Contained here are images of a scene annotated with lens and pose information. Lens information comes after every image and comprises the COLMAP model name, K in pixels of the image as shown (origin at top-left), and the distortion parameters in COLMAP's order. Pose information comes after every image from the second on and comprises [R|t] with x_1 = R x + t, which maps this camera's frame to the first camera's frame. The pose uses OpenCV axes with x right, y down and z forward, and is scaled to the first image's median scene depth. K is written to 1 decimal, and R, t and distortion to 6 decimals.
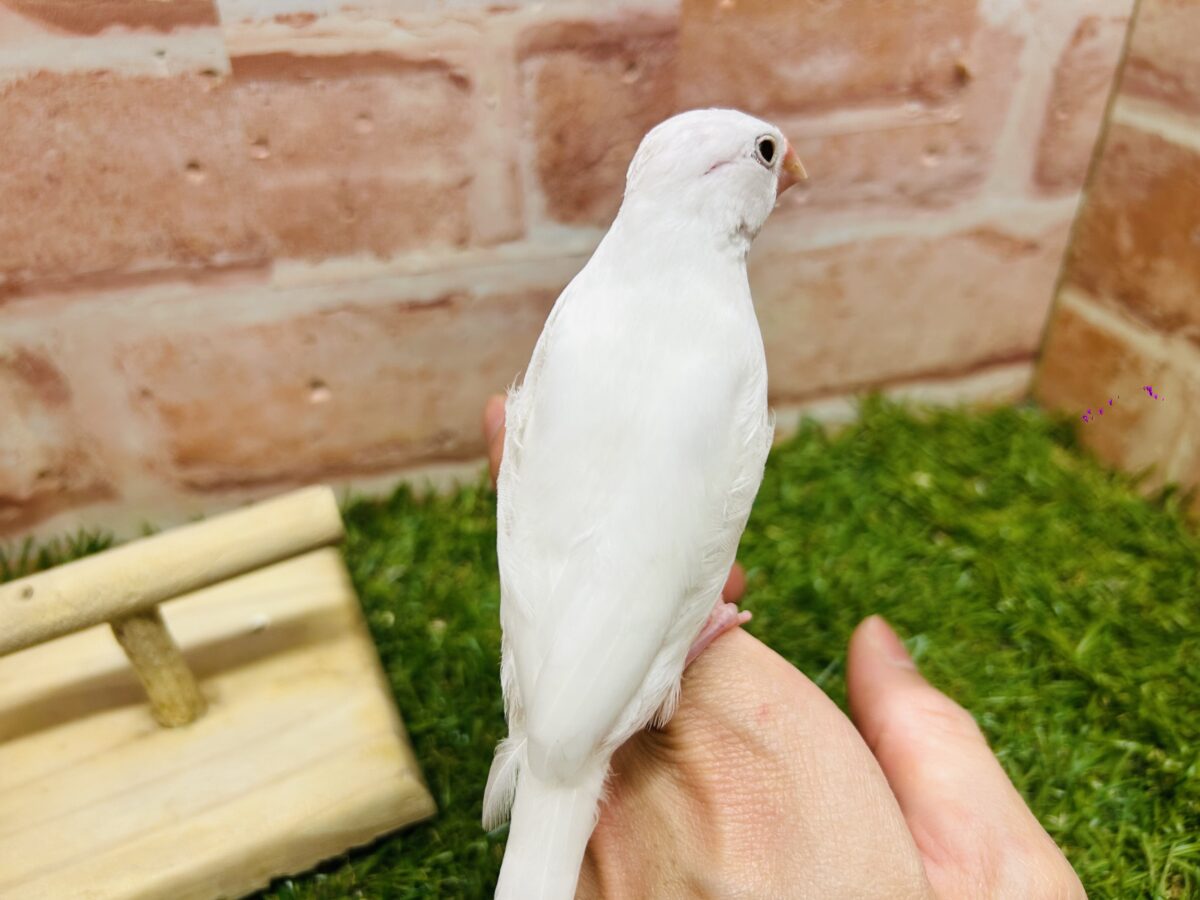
lens RADIAL K [[1000.4, 0, 597.0], [0, 1000.4, 445.9], [0, 0, 1]] dist [-0.021414, -0.005102]
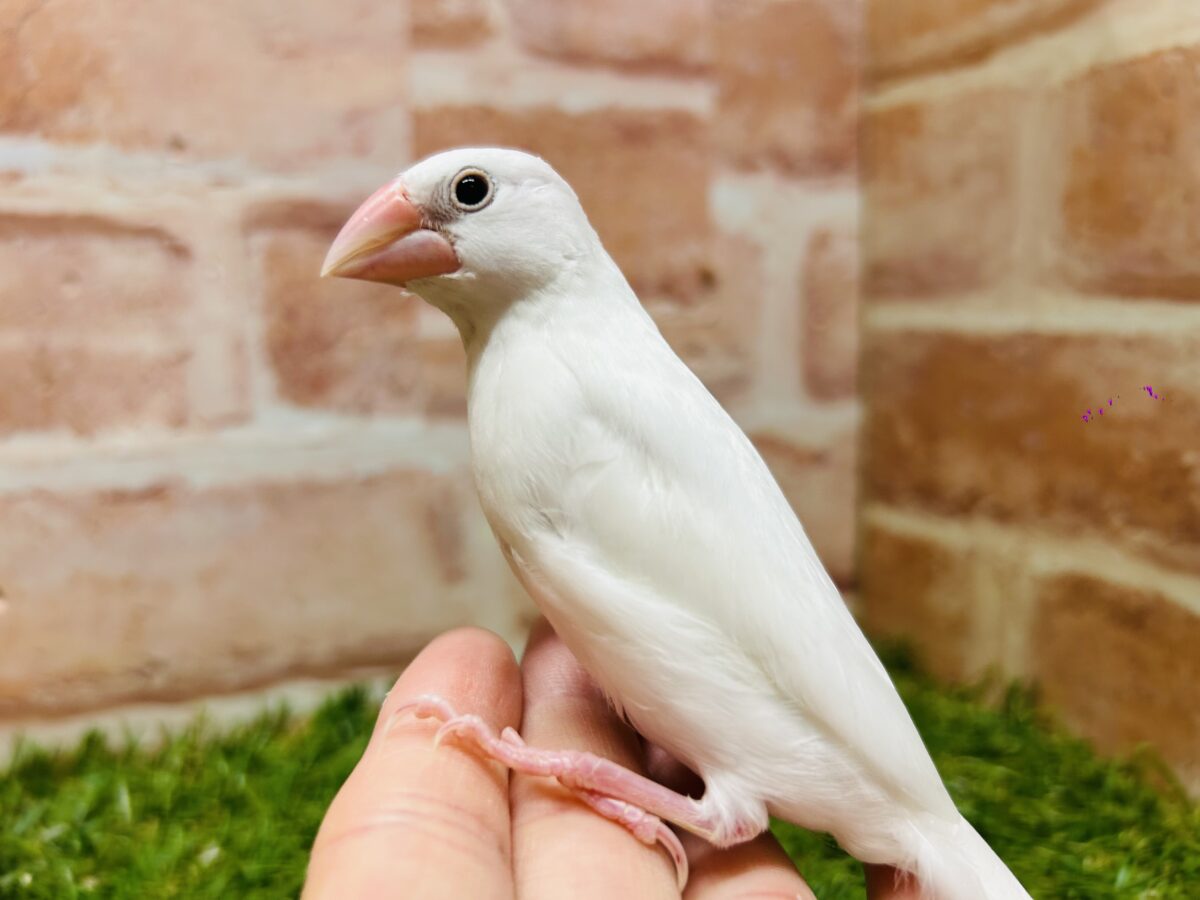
lens RADIAL K [[1000.4, 0, 597.0], [0, 1000.4, 445.9], [0, 0, 1]] dist [-0.021414, -0.005102]
pose [[0.996063, -0.026359, 0.084644, 0.159294], [0.061928, 0.890087, -0.451565, 0.235885], [-0.063438, 0.455029, 0.888214, 0.172323]]
